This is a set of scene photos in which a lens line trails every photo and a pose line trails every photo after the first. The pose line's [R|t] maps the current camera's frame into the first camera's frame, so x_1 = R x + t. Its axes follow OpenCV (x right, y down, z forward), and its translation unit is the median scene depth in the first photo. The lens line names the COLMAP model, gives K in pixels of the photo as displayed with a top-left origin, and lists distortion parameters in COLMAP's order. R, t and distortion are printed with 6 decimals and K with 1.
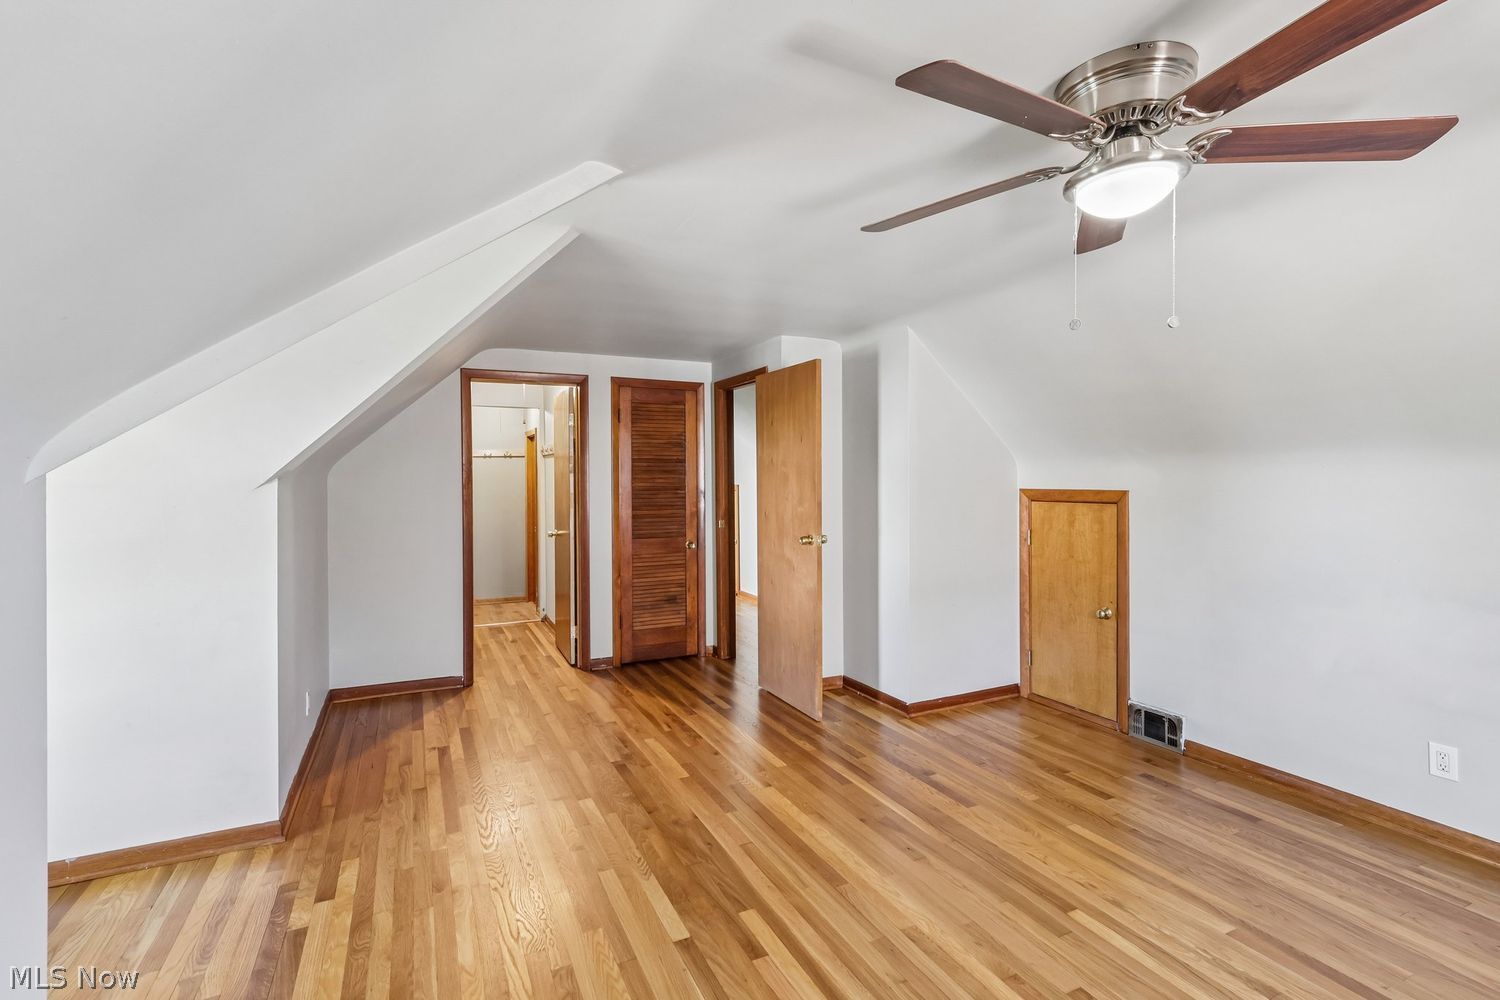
lens RADIAL K [[694.9, 0, 750.8], [0, 694.9, 482.6], [0, 0, 1]] dist [-0.001214, 0.005398]
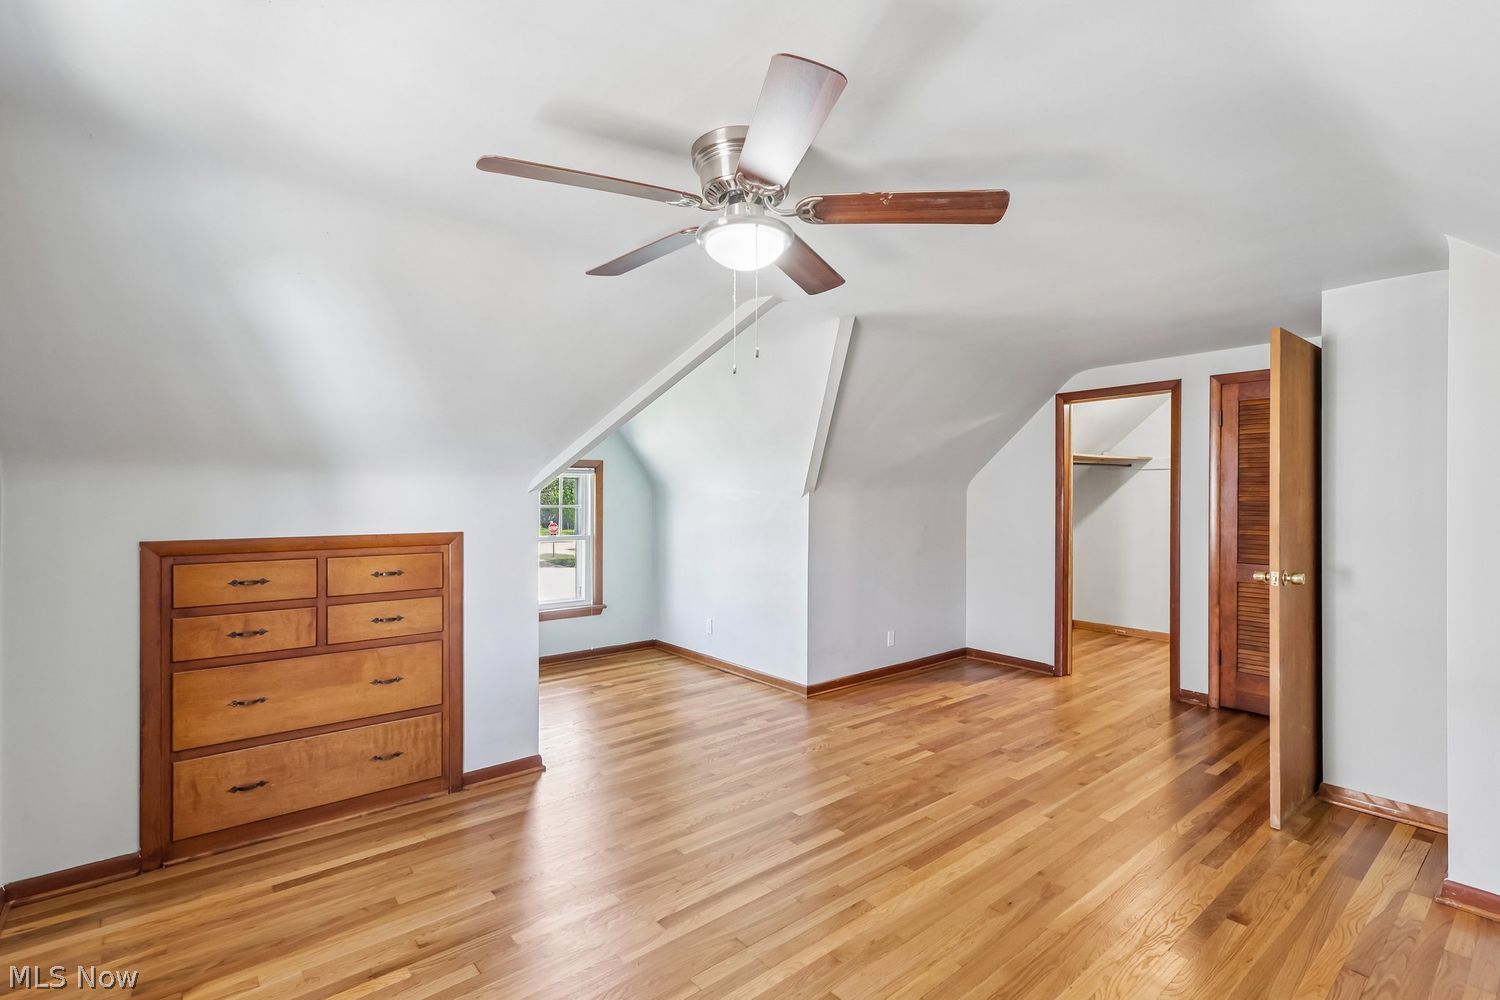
lens RADIAL K [[694.9, 0, 750.8], [0, 694.9, 482.6], [0, 0, 1]] dist [-0.001214, 0.005398]
pose [[0.237772, -0.009055, -0.971279, 0.797475], [-0.002675, 0.999947, -0.009977, -0.010040], [0.971317, 0.004971, 0.237735, 0.348636]]
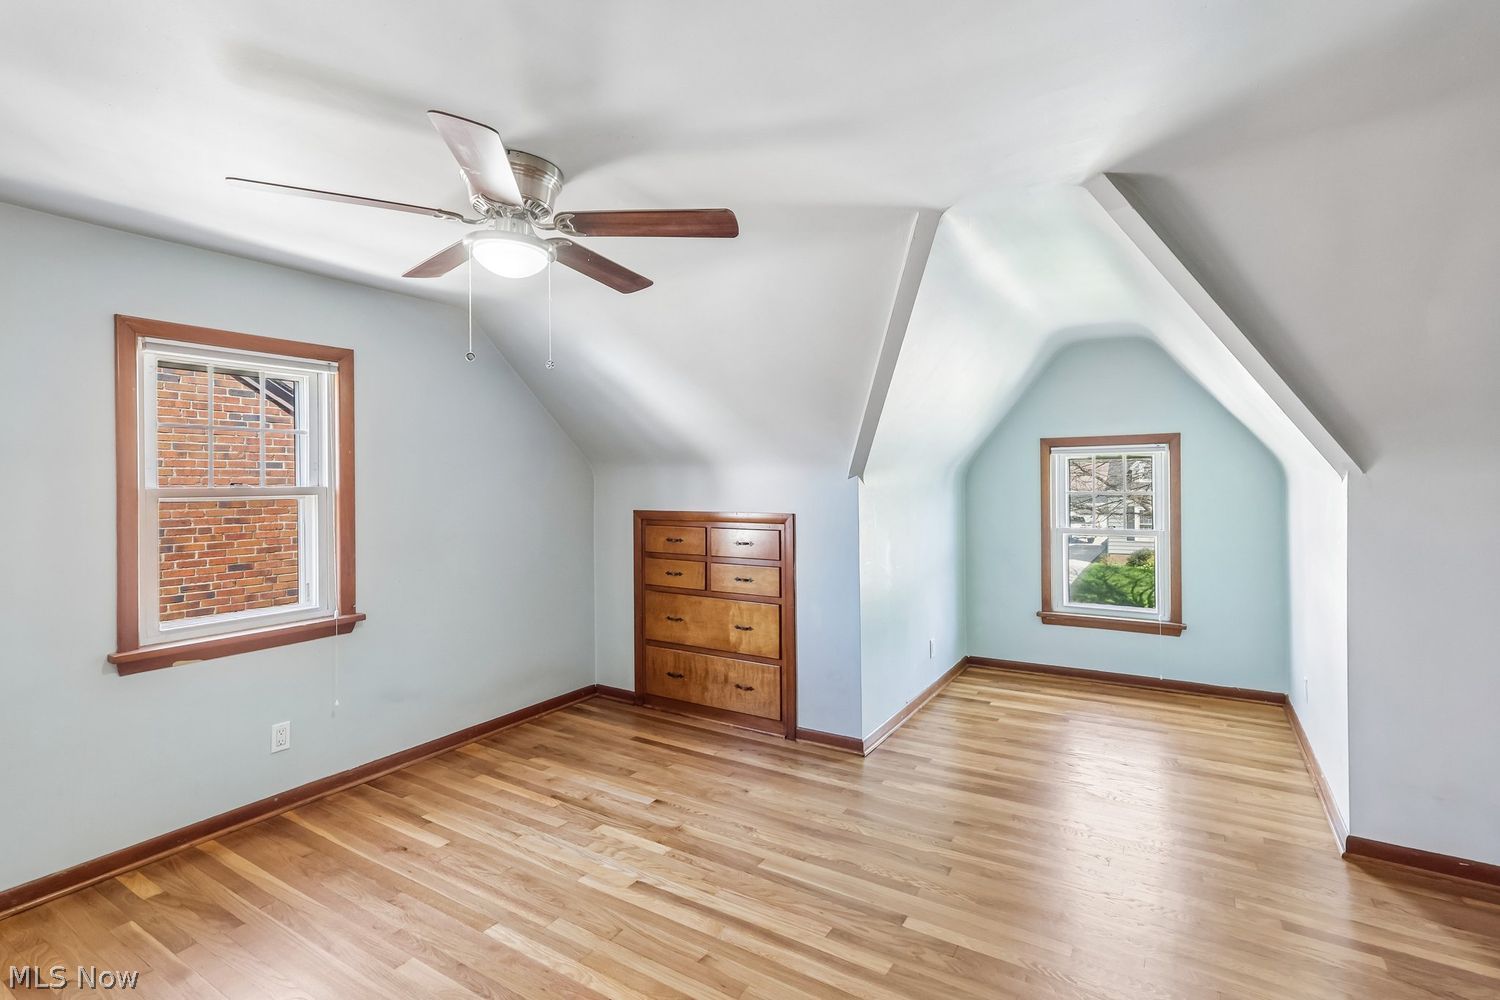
lens RADIAL K [[702.9, 0, 751.7], [0, 702.9, 481.1], [0, 0, 1]] dist [0.004063, 0.001291]
pose [[-0.850461, 0.013265, -0.525871, 0.396837], [0.014661, 0.999891, 0.001512, -0.003475], [0.525834, -0.006424, -0.850563, 1.102223]]
